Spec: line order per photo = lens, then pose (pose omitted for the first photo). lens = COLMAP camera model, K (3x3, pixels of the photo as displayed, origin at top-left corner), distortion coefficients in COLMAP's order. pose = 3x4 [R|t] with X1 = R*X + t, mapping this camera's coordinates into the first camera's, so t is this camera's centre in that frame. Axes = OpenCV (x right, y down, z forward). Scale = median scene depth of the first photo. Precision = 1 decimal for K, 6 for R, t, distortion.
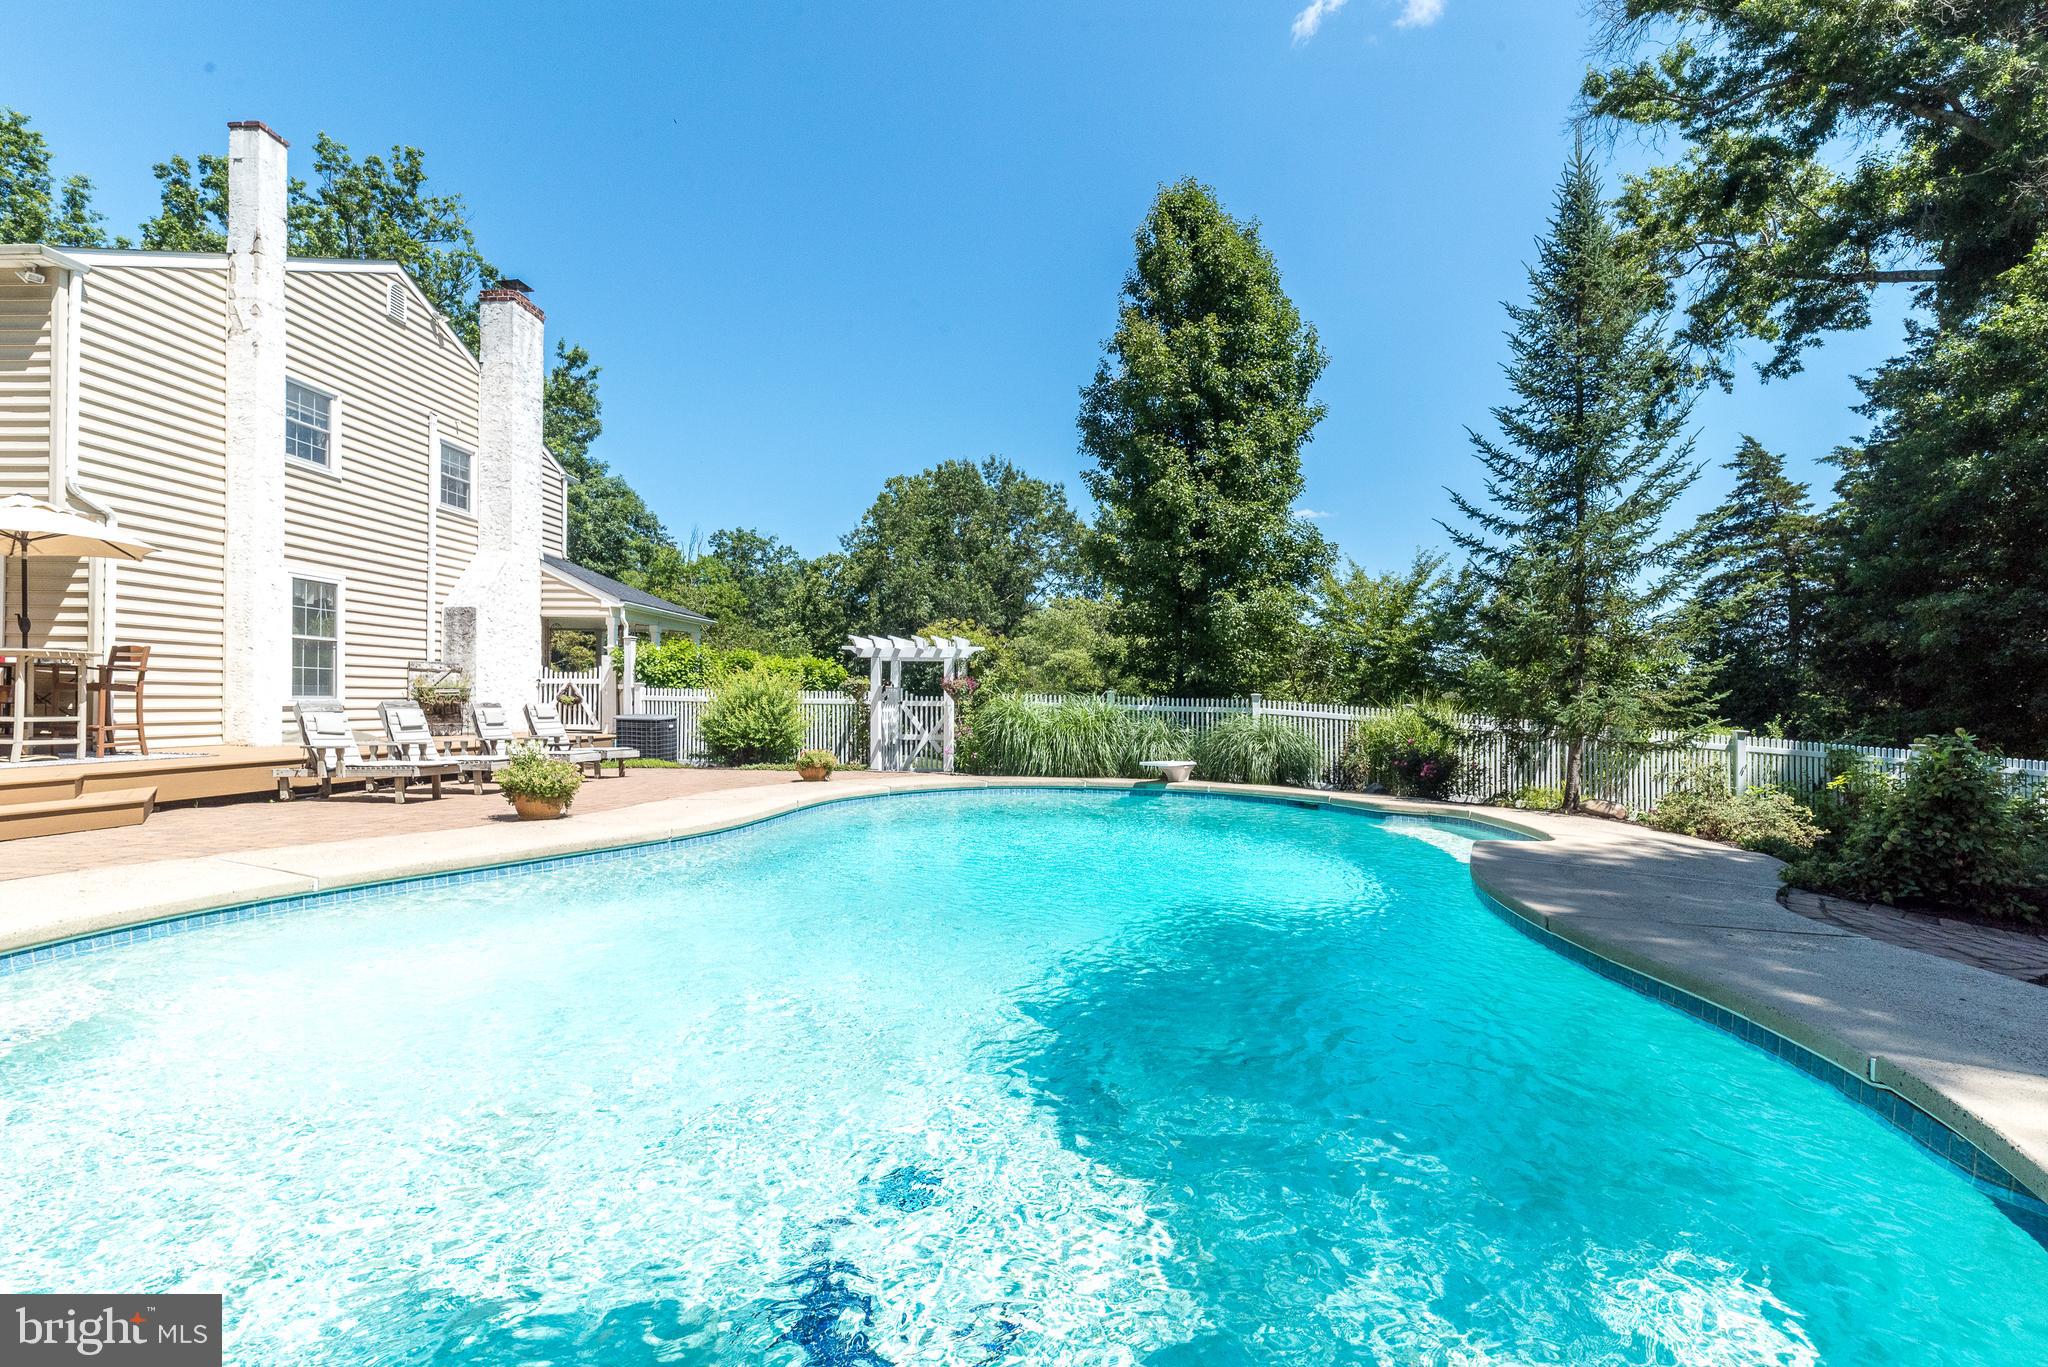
lens RADIAL K [[894.1, 0, 1020.1], [0, 894.1, 699.1], [0, 0, 1]] dist [0.006577, 0.001703]
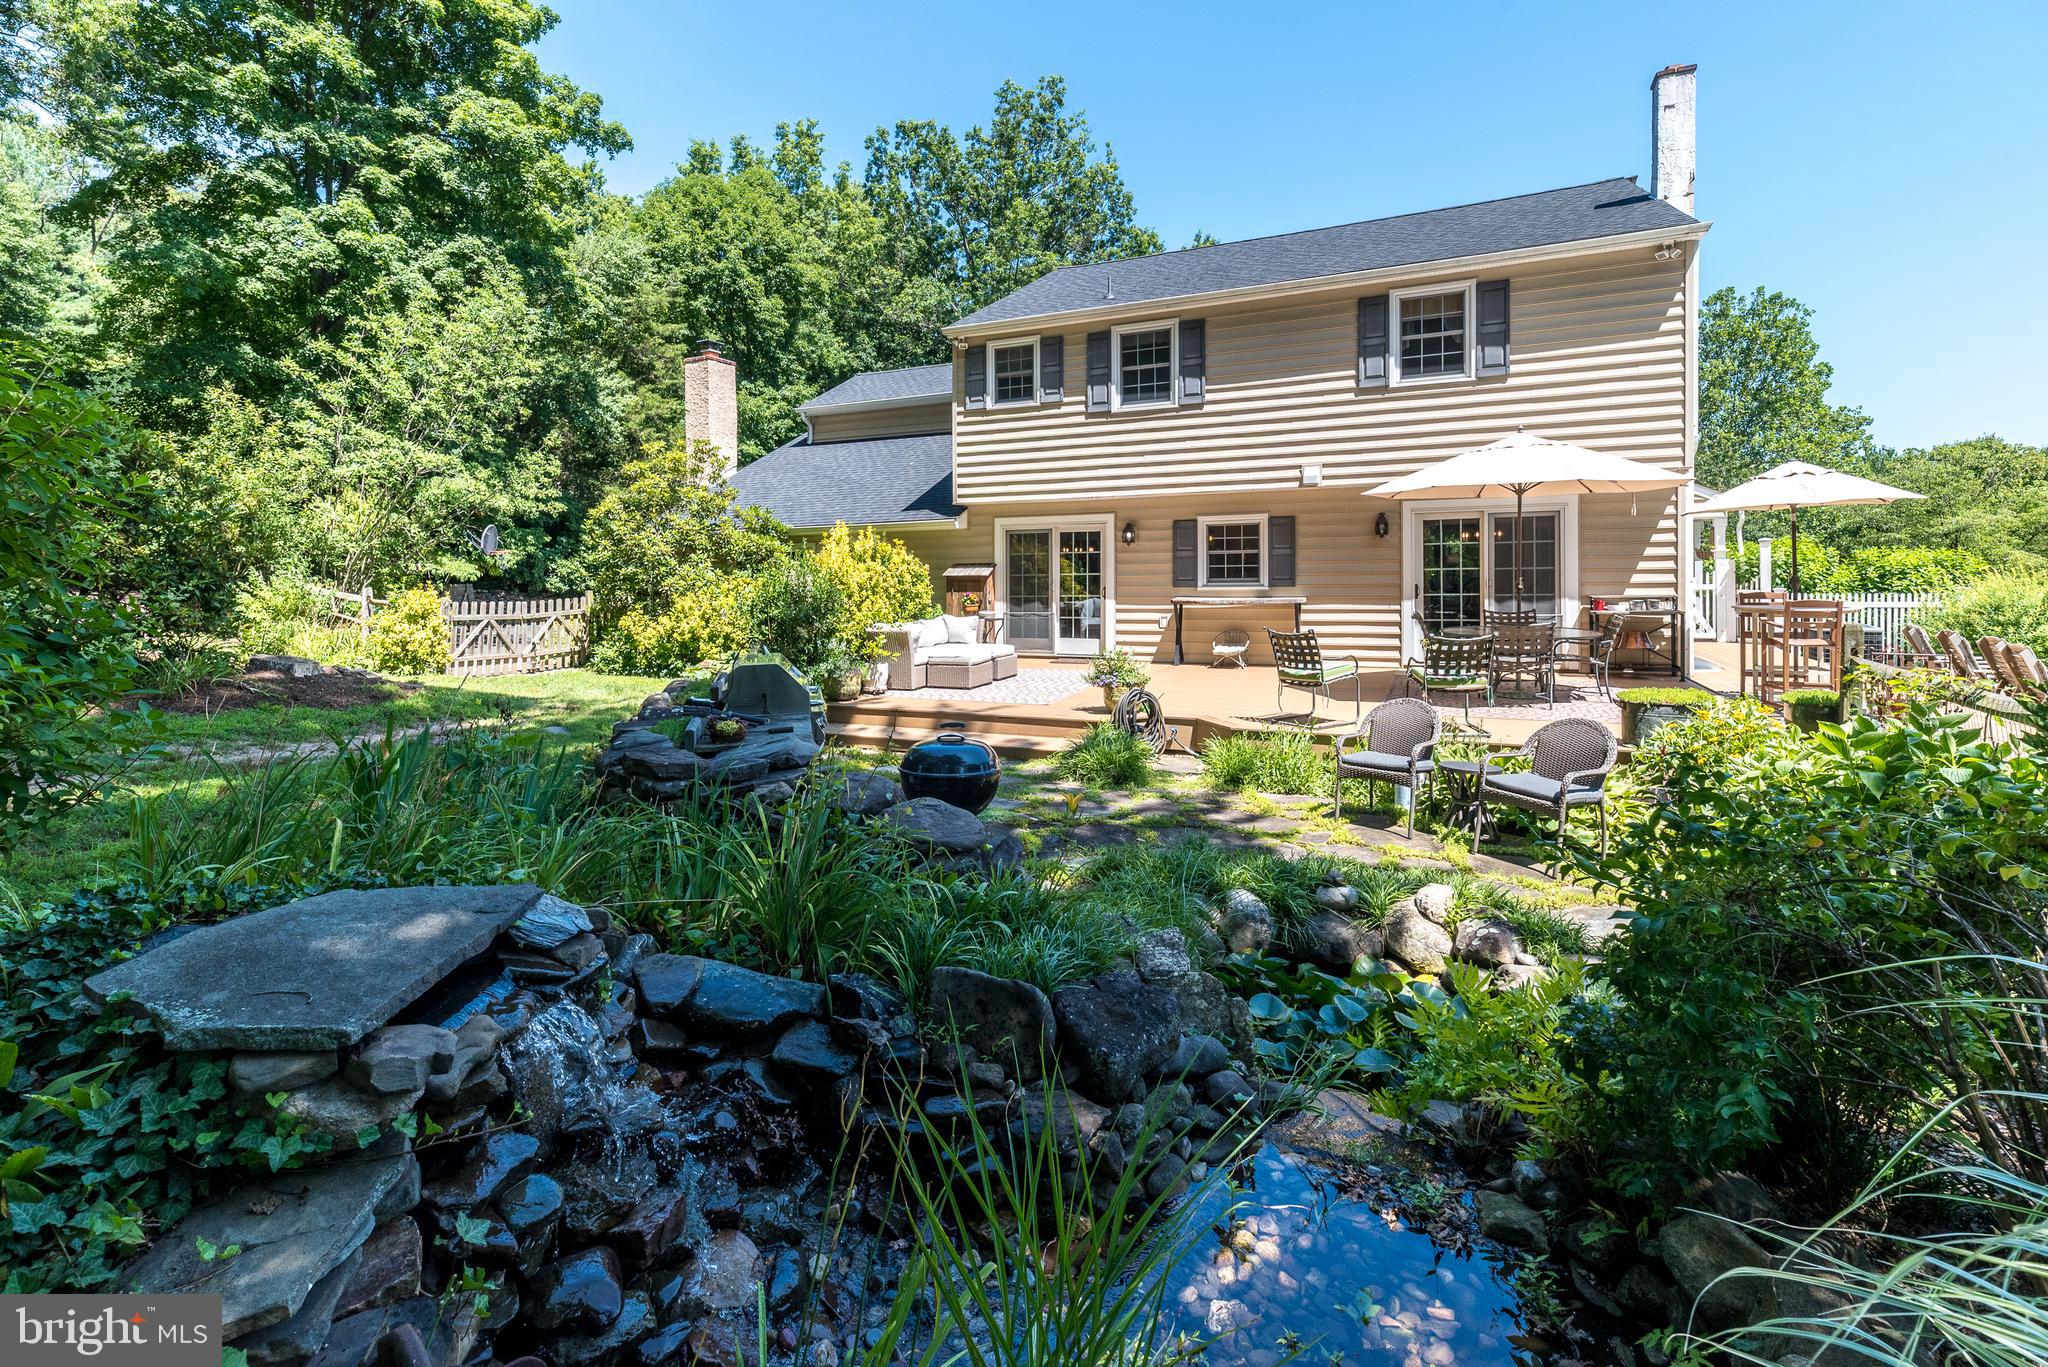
lens RADIAL K [[894.1, 0, 1035.3], [0, 894.1, 574.6], [0, 0, 1]] dist [0.006577, 0.001703]
pose [[0.940645, -0.030016, -0.338061, -0.916002], [0.041750, 0.998750, 0.027489, -0.093126], [0.336814, -0.039972, 0.940723, -0.168116]]
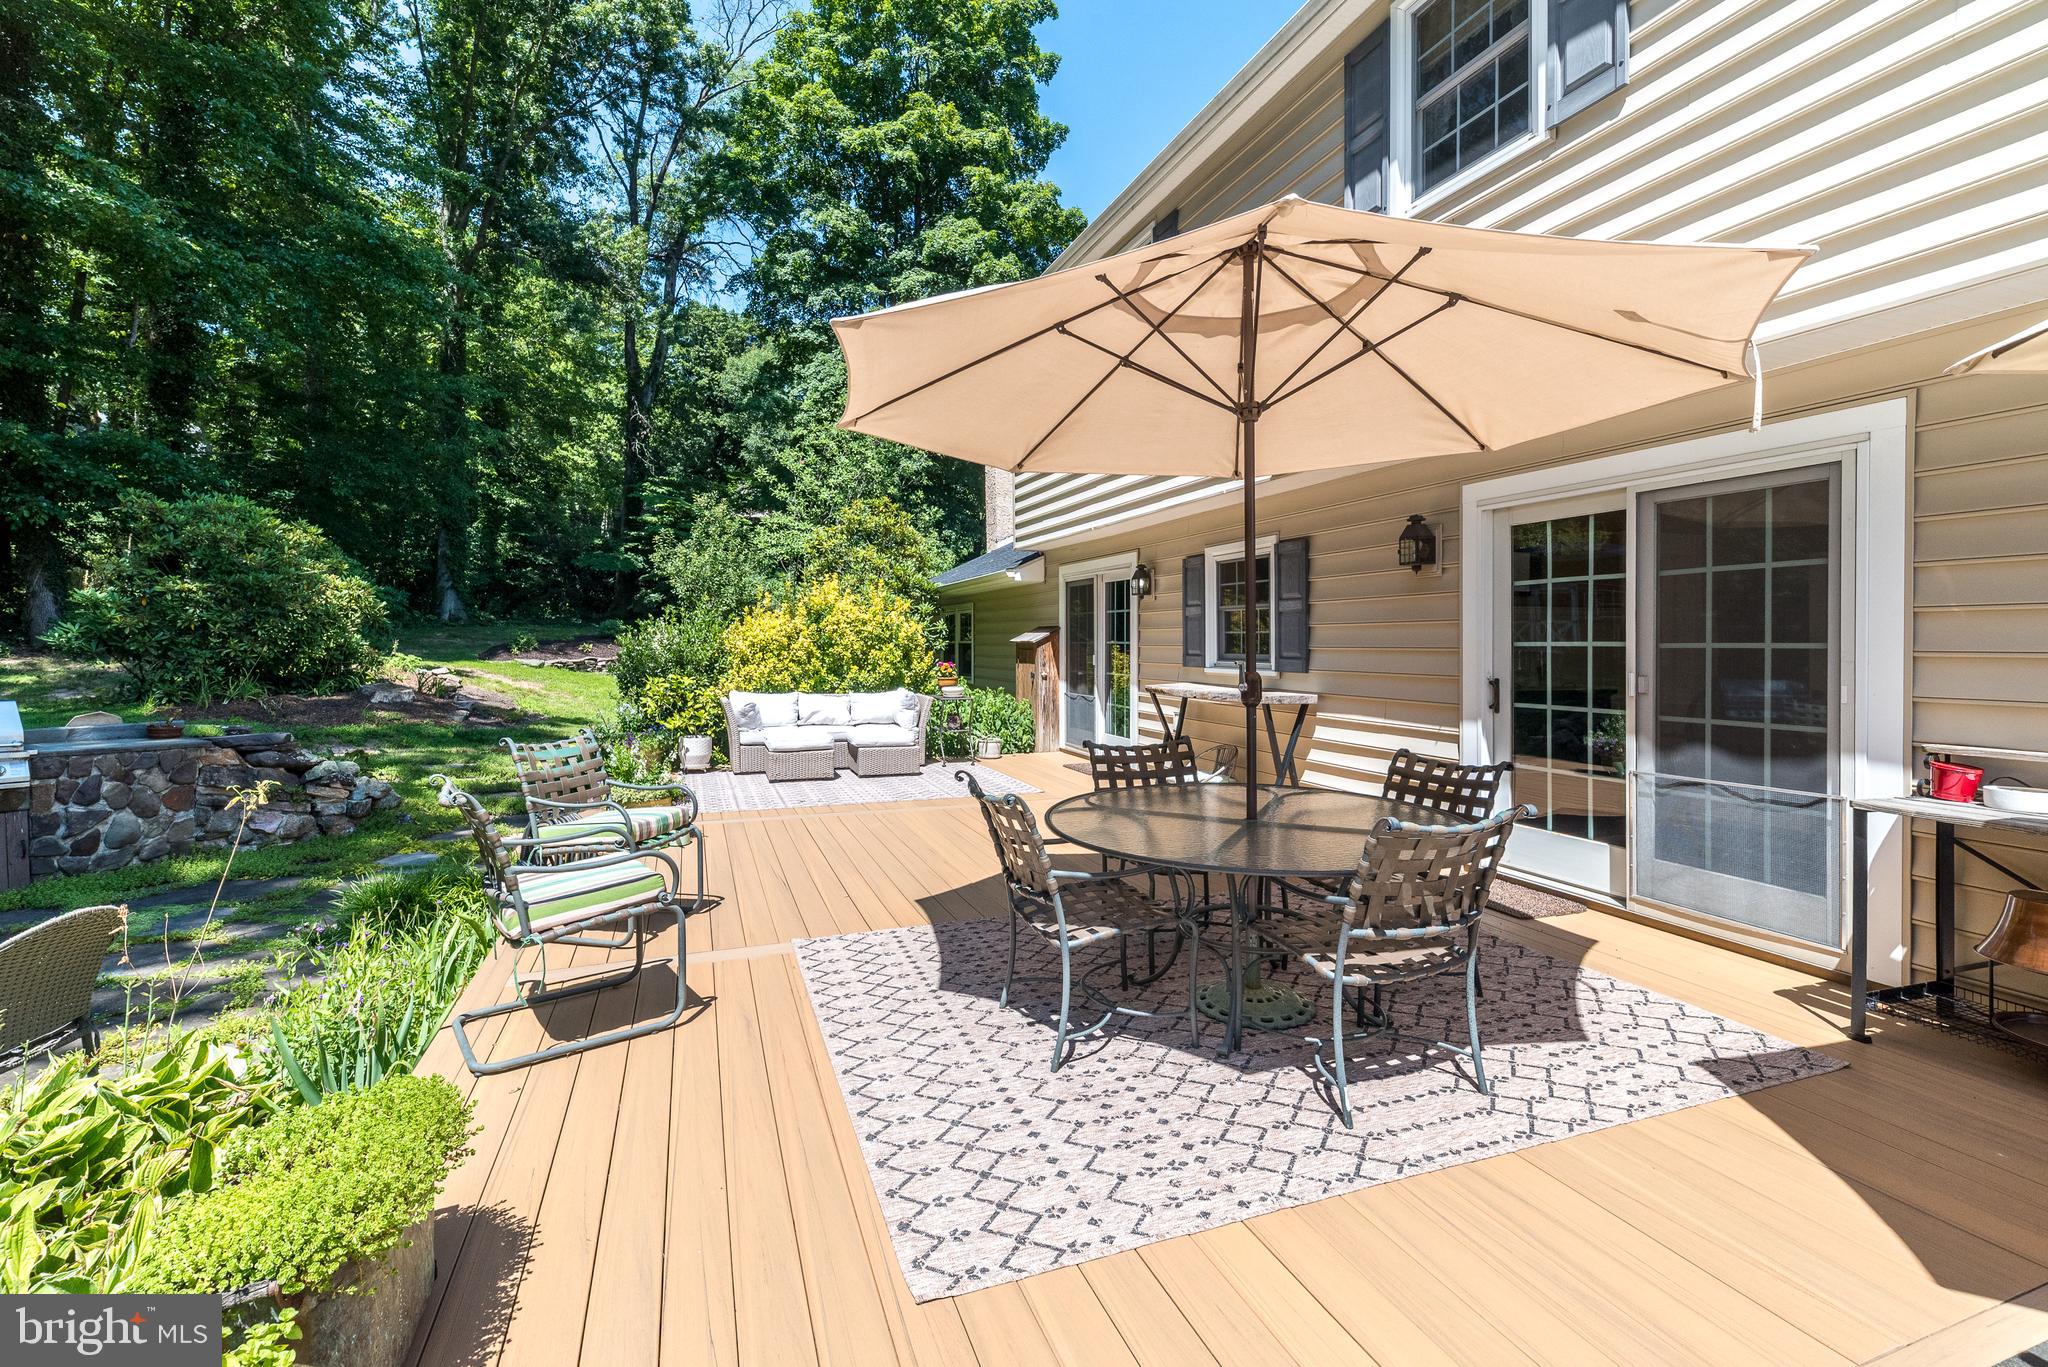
lens RADIAL K [[894.1, 0, 1019.6], [0, 894.1, 657.6], [0, 0, 1]] dist [0.006577, 0.001703]
pose [[0.413523, 0.001035, -0.910493, -0.640874], [0.010348, 0.999929, 0.005836, -0.061093], [0.910435, -0.011835, 0.413483, 0.382110]]
